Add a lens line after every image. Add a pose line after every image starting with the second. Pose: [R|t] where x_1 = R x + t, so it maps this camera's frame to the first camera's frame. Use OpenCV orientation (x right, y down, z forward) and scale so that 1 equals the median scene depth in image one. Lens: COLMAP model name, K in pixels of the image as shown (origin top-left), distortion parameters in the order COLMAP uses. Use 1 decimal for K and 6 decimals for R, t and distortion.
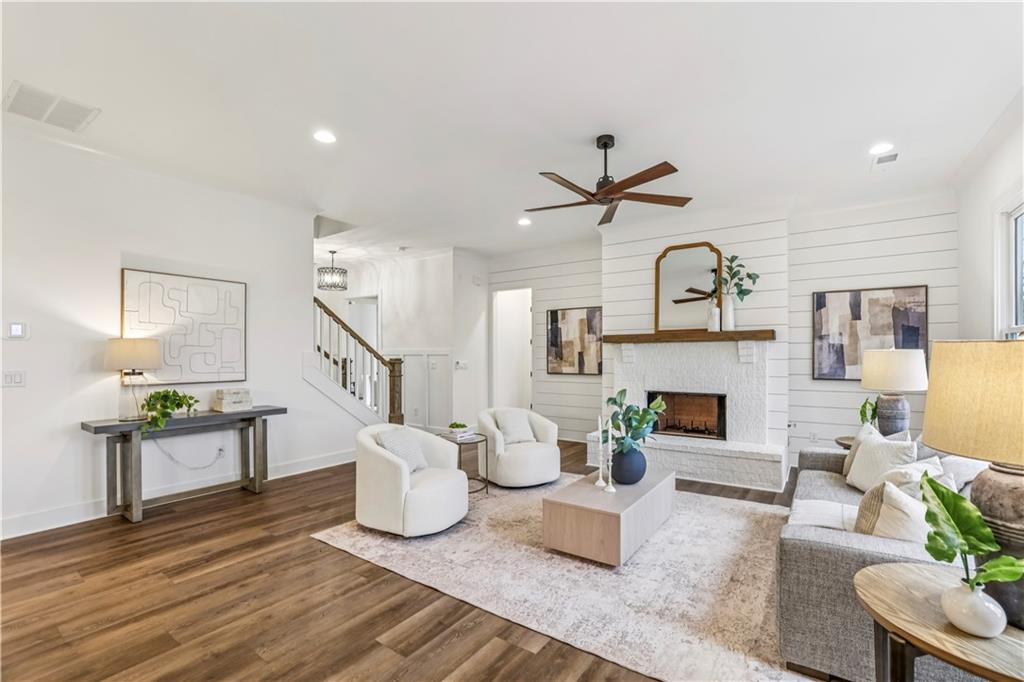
lens RADIAL K [[446.2, 0, 514.2], [0, 446.2, 355.0], [0, 0, 1]] dist [-0.038974, 0.005686]
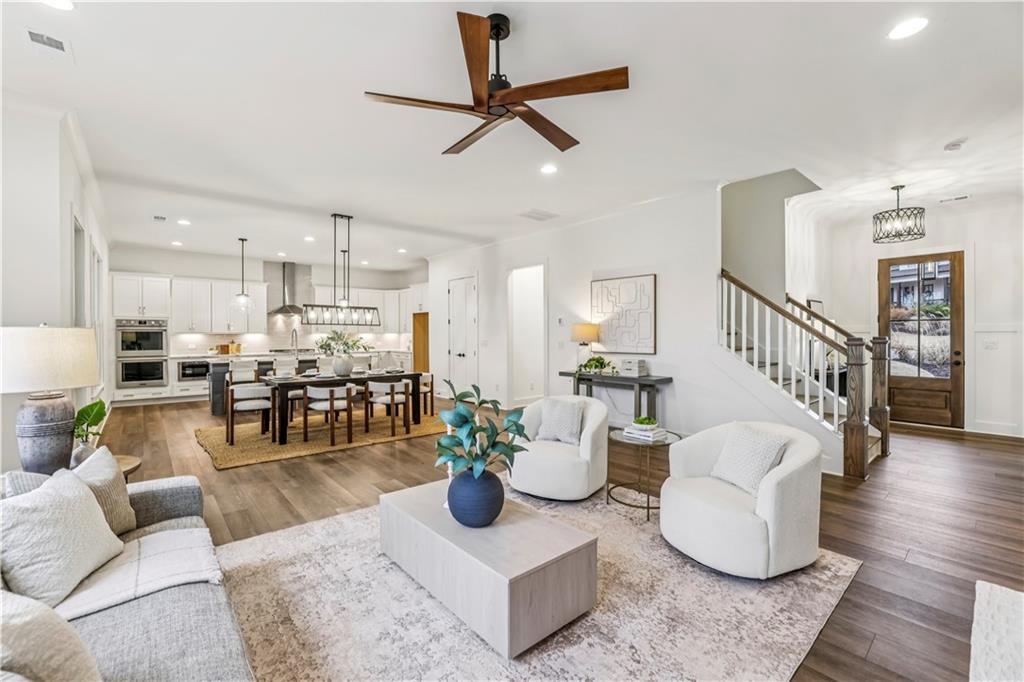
lens RADIAL K [[438.6, 0, 512.9], [0, 438.6, 336.7], [0, 0, 1]] dist [-0.039427, 0.009413]
pose [[-0.245587, 0.009458, -0.969328, 0.657566], [0.005234, 0.999951, 0.008431, -0.002089], [0.969360, -0.003003, -0.245625, 0.909868]]
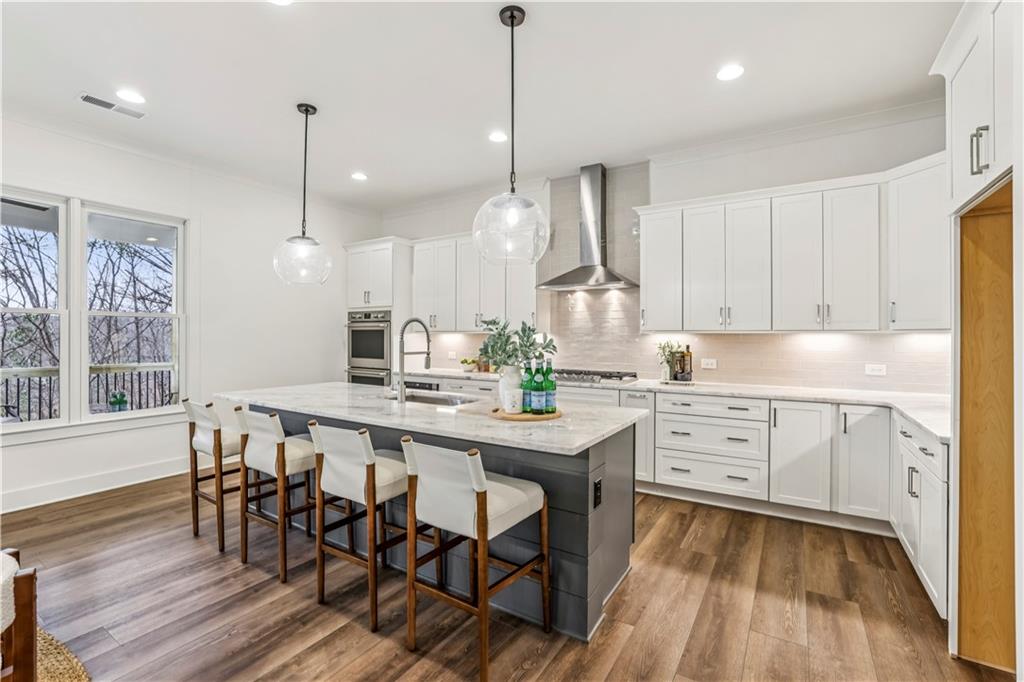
lens RADIAL K [[438.6, 0, 515.6], [0, 438.6, 339.7], [0, 0, 1]] dist [-0.039427, 0.009413]
pose [[-0.999064, -0.001142, -0.043250, -1.045892], [-0.001495, 0.999966, 0.008133, 0.001141], [0.043239, 0.008190, -0.999031, 0.187916]]
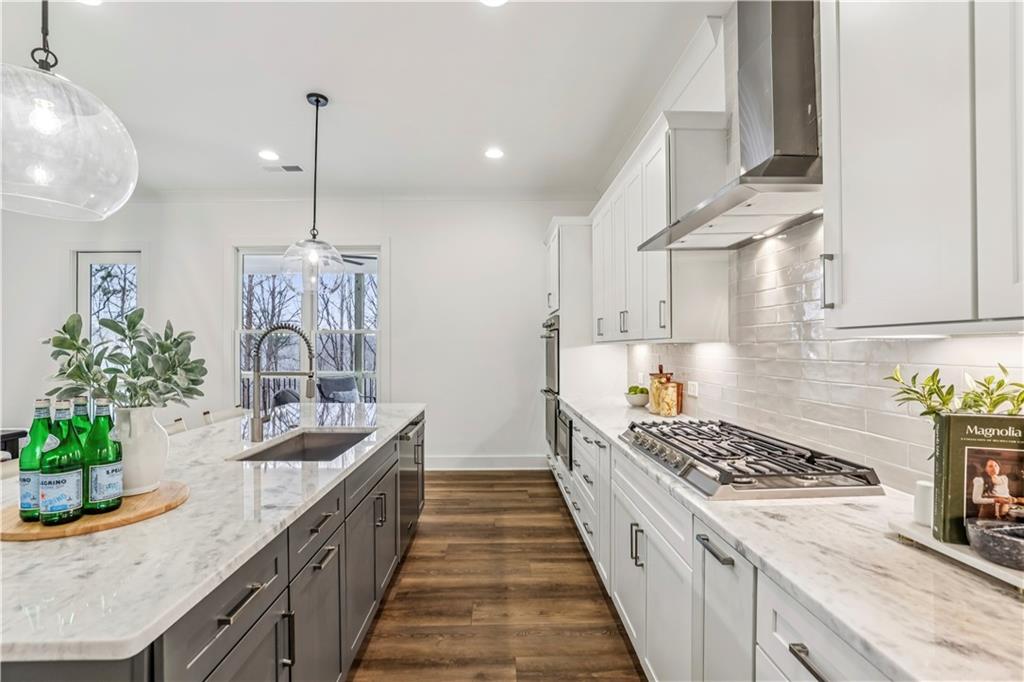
lens RADIAL K [[438.6, 0, 509.7], [0, 438.6, 347.3], [0, 0, 1]] dist [-0.039427, 0.009413]
pose [[-0.586309, 0.004067, 0.810077, -1.426923], [0.002091, 0.999992, -0.003506, 0.001122], [-0.810085, -0.000362, -0.586312, -0.386917]]
